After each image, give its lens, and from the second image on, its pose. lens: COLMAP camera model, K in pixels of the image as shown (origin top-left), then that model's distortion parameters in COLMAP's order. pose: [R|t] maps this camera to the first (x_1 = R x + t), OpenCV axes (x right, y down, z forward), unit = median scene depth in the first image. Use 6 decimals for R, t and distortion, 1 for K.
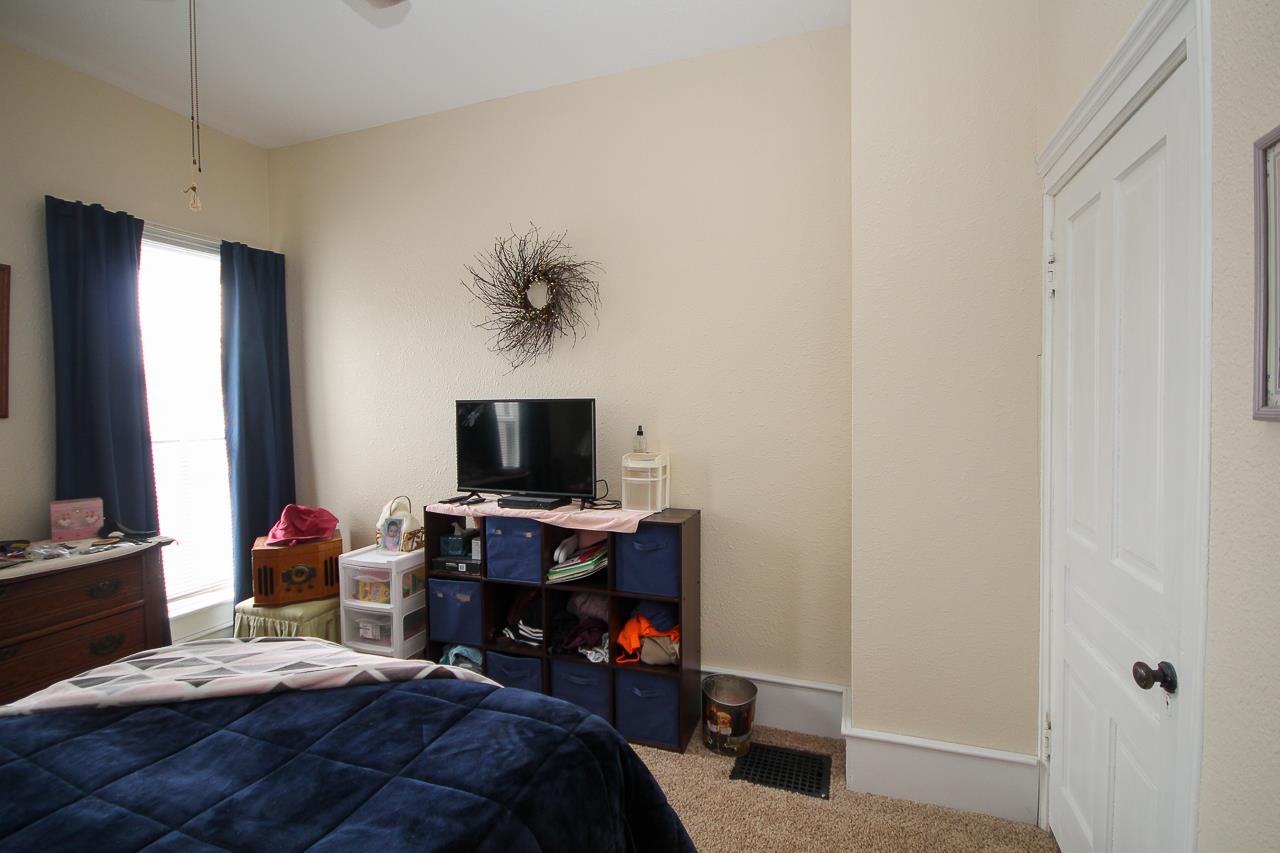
lens RADIAL K [[599.5, 0, 640.0], [0, 599.5, 426.5], [0, 0, 1]] dist [0.016739, -0.012552]
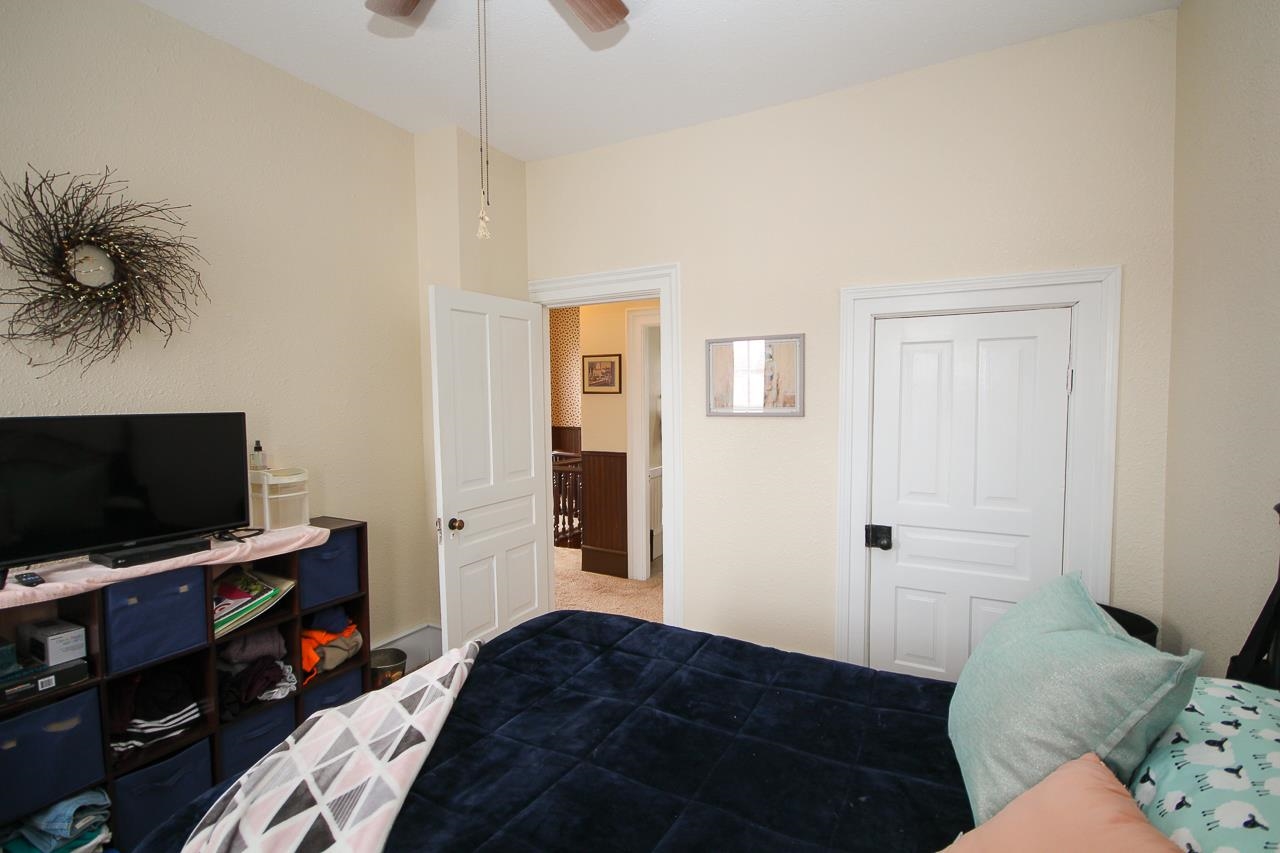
lens RADIAL K [[599.5, 0, 640.0], [0, 599.5, 426.5], [0, 0, 1]] dist [0.016739, -0.012552]
pose [[0.132691, -0.037853, 0.990434, -0.877252], [0.046854, 0.998393, 0.031880, -0.026223], [-0.990049, 0.042175, 0.134251, 0.306545]]
